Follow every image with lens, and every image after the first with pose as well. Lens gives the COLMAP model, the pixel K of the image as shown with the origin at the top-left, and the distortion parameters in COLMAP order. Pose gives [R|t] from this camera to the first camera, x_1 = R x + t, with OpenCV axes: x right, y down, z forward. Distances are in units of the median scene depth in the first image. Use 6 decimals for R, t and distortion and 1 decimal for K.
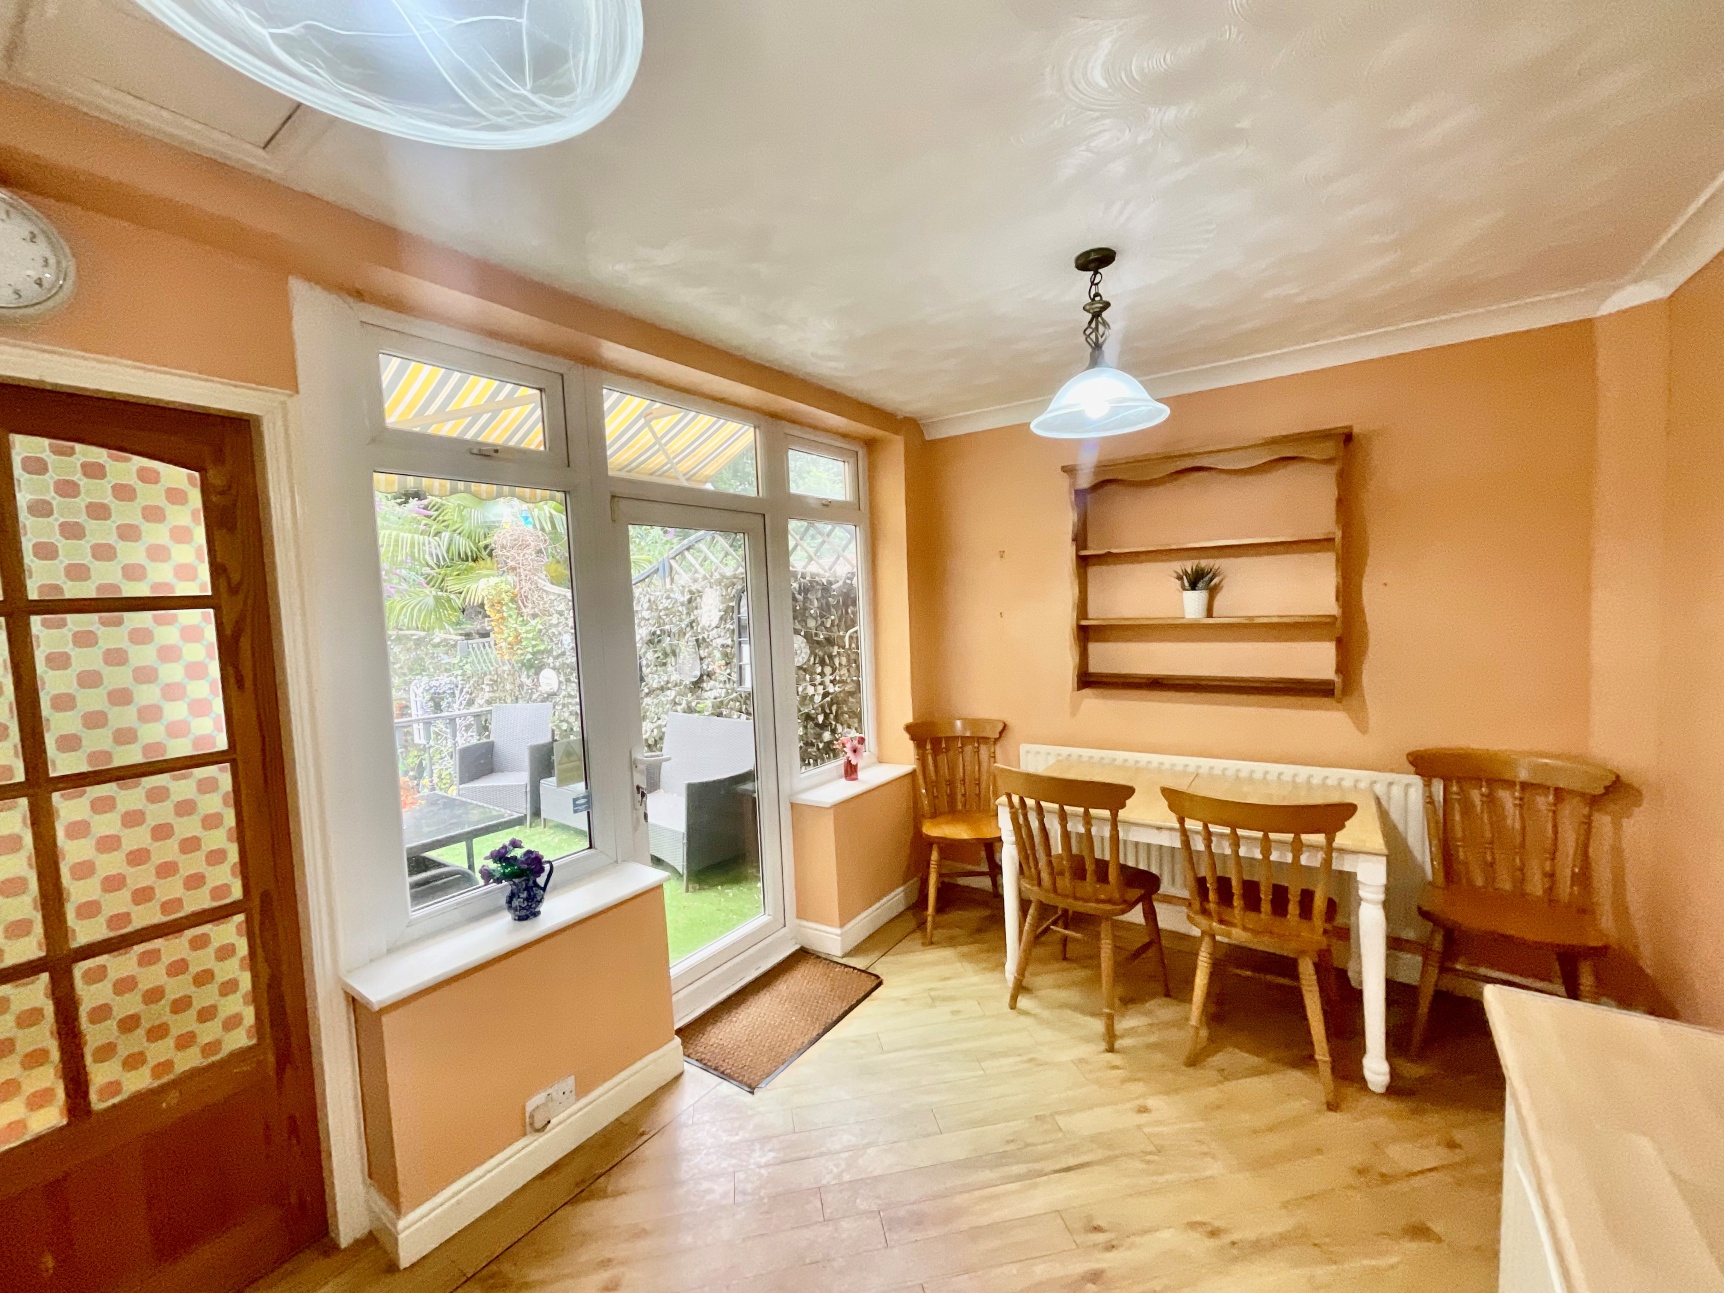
lens RADIAL K [[704.7, 0, 867.0], [0, 704.7, 640.9], [0, 0, 1]] dist [-0.015108, 0.000115]
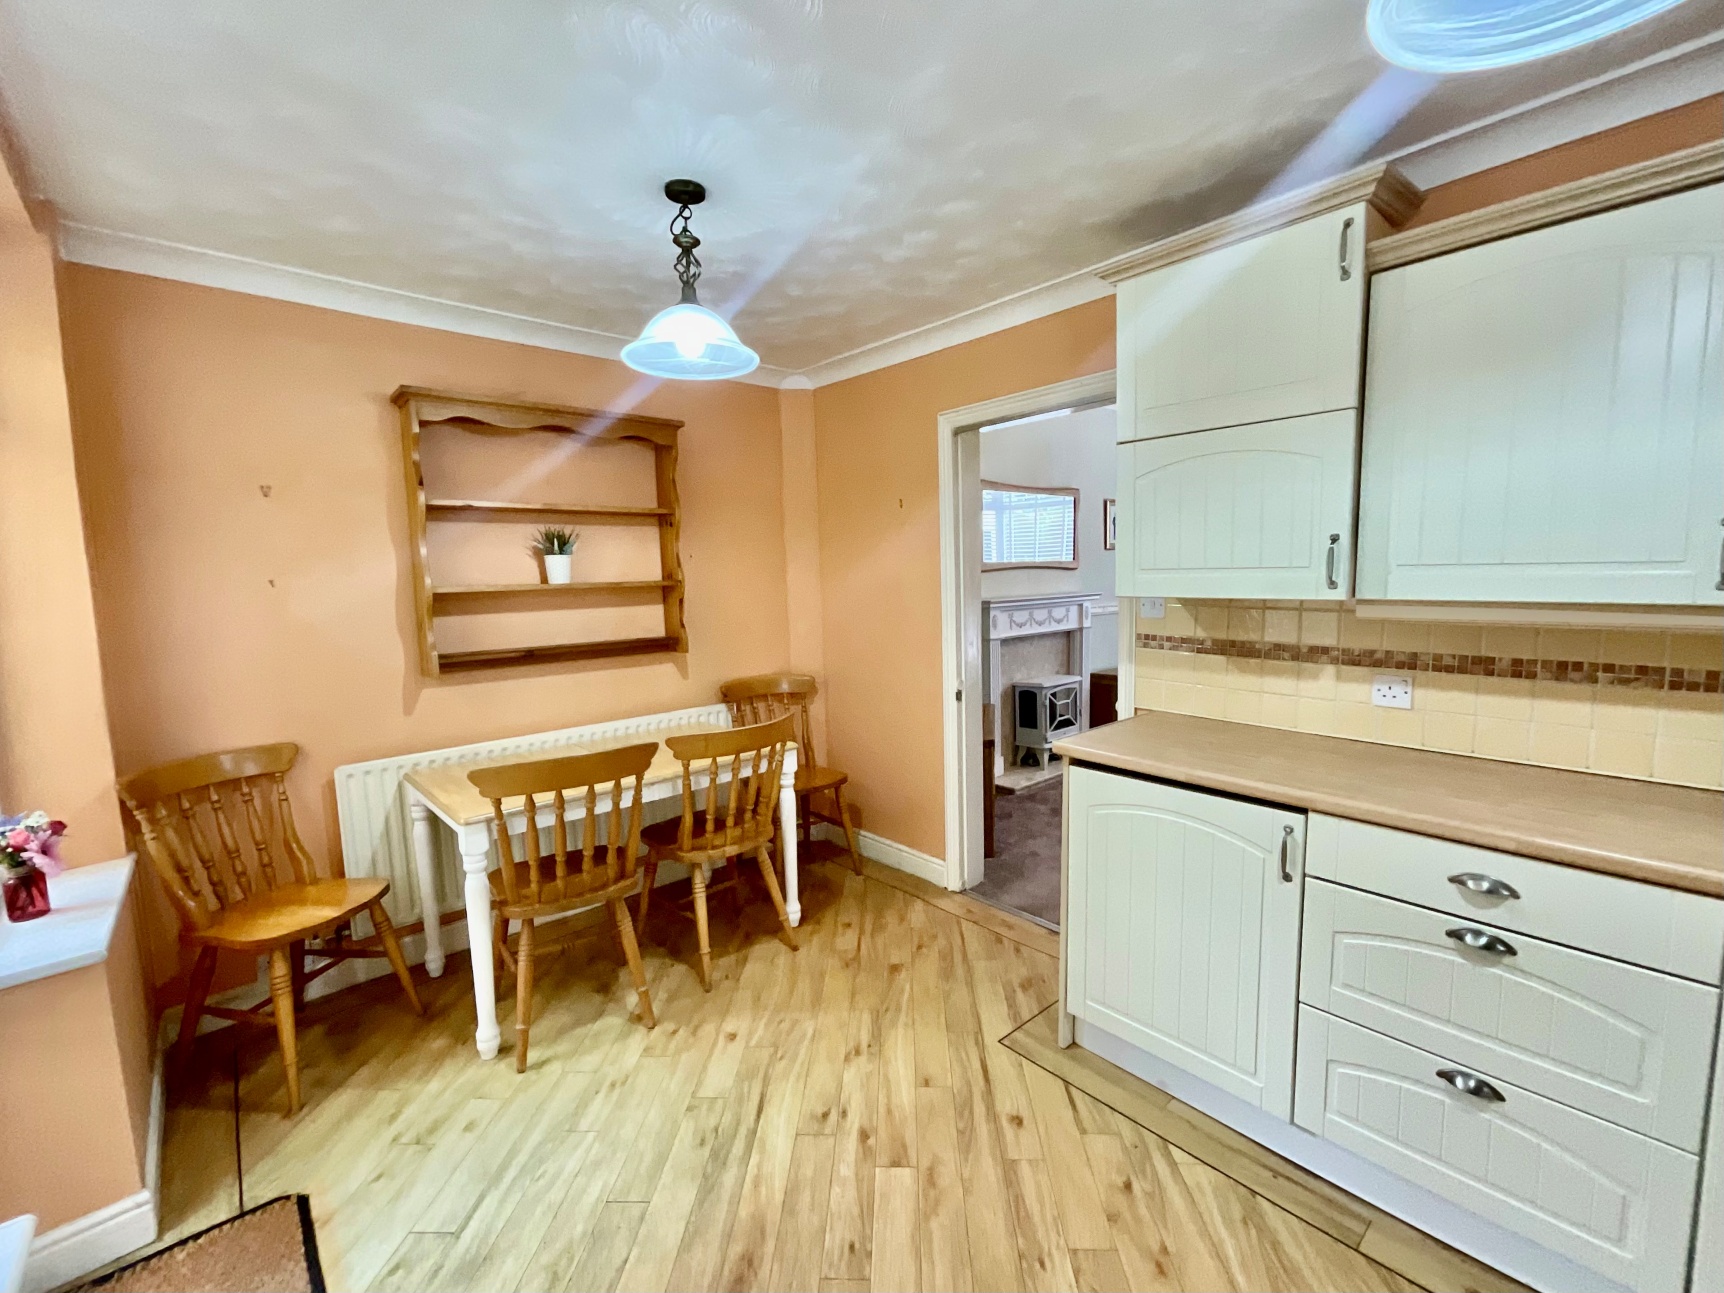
lens RADIAL K [[744.3, 0, 862.0], [0, 744.3, 646.5], [0, 0, 1]] dist [-0.002067, -0.000232]
pose [[0.216764, -0.060394, 0.974354, -0.556764], [0.074101, 0.996223, 0.045264, 0.047642], [-0.973408, 0.062389, 0.220420, 0.476746]]
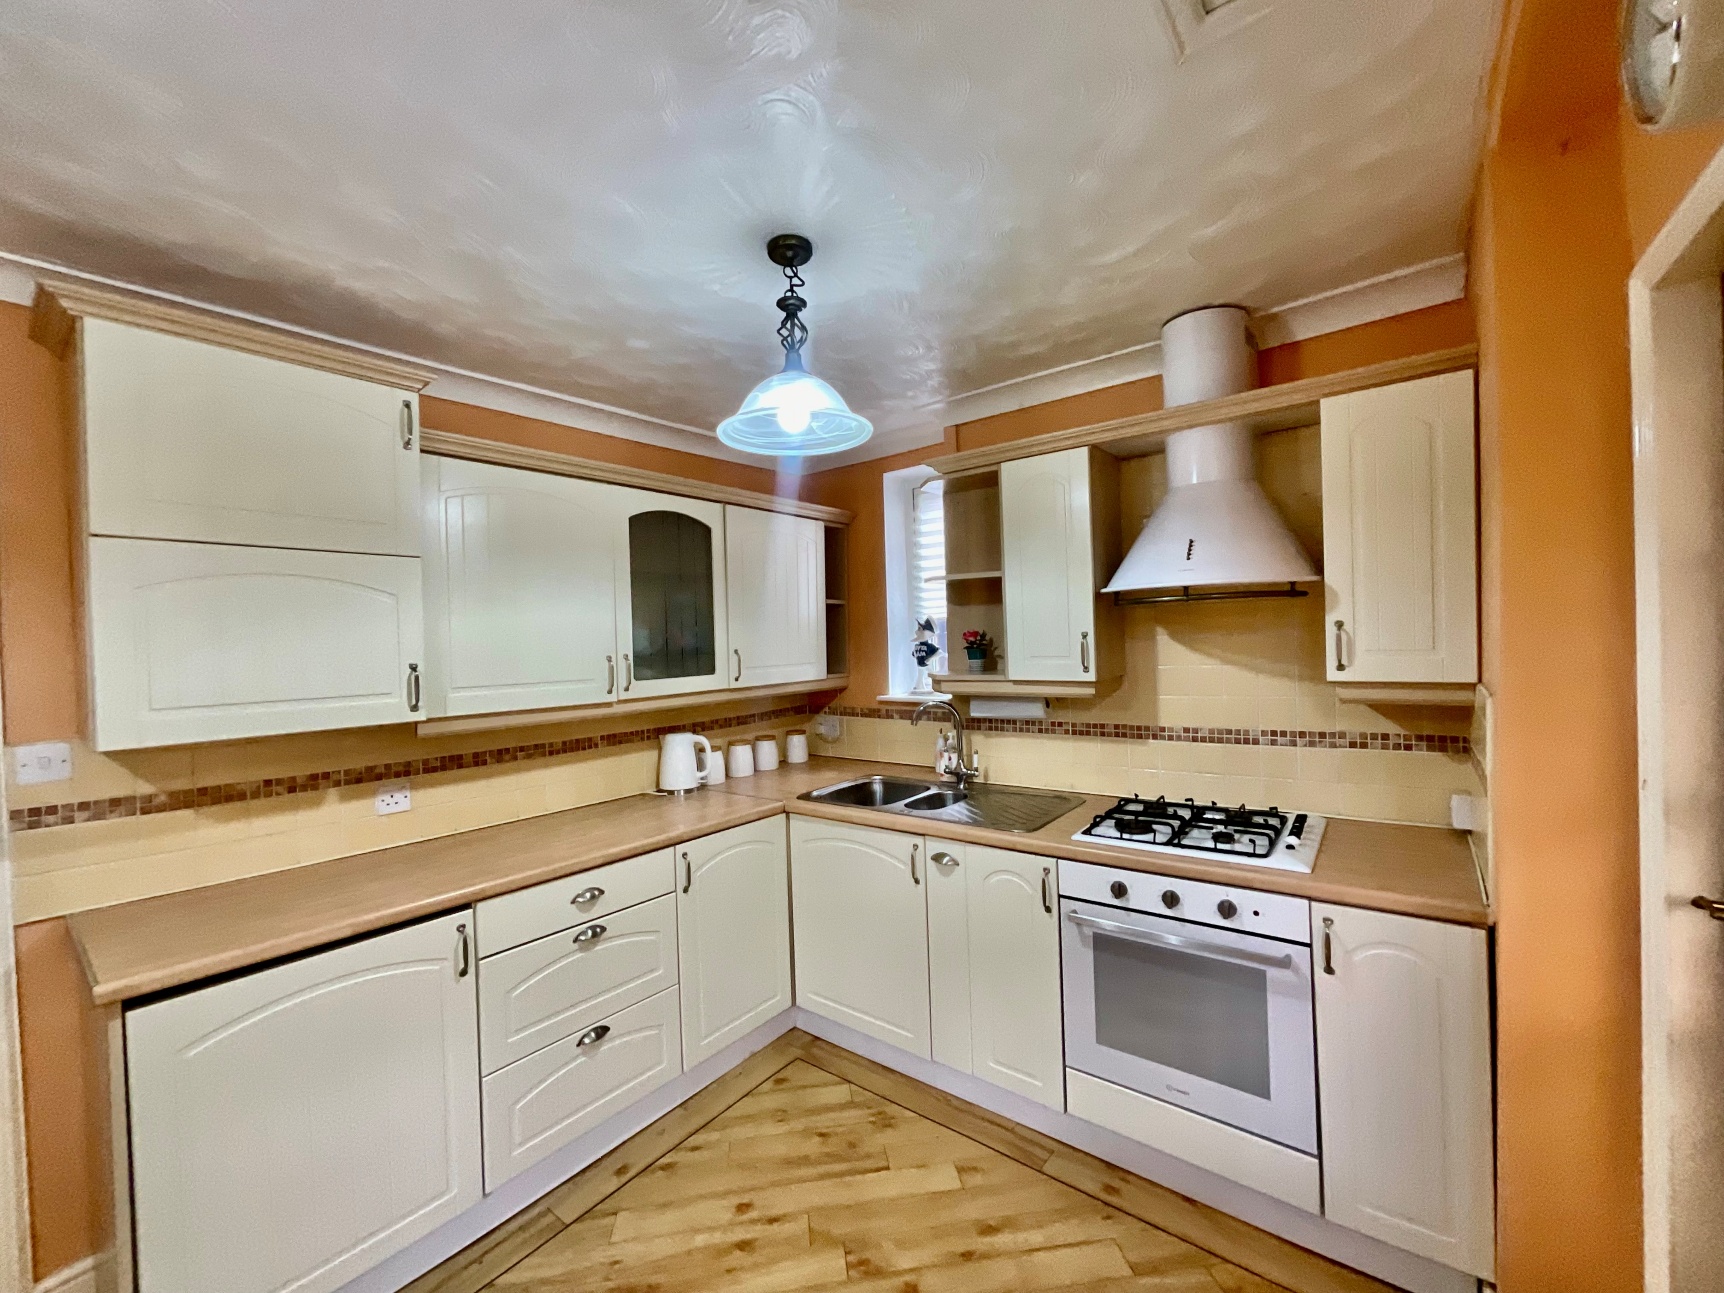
lens RADIAL K [[694.3, 0, 857.1], [0, 694.3, 650.5], [0, 0, 1]] dist [-0.002242, 0.000416]
pose [[-0.996356, 0.077847, 0.034861, -0.206475], [0.080176, 0.994227, 0.071309, -0.036599], [-0.029108, 0.073844, -0.996845, 1.012645]]
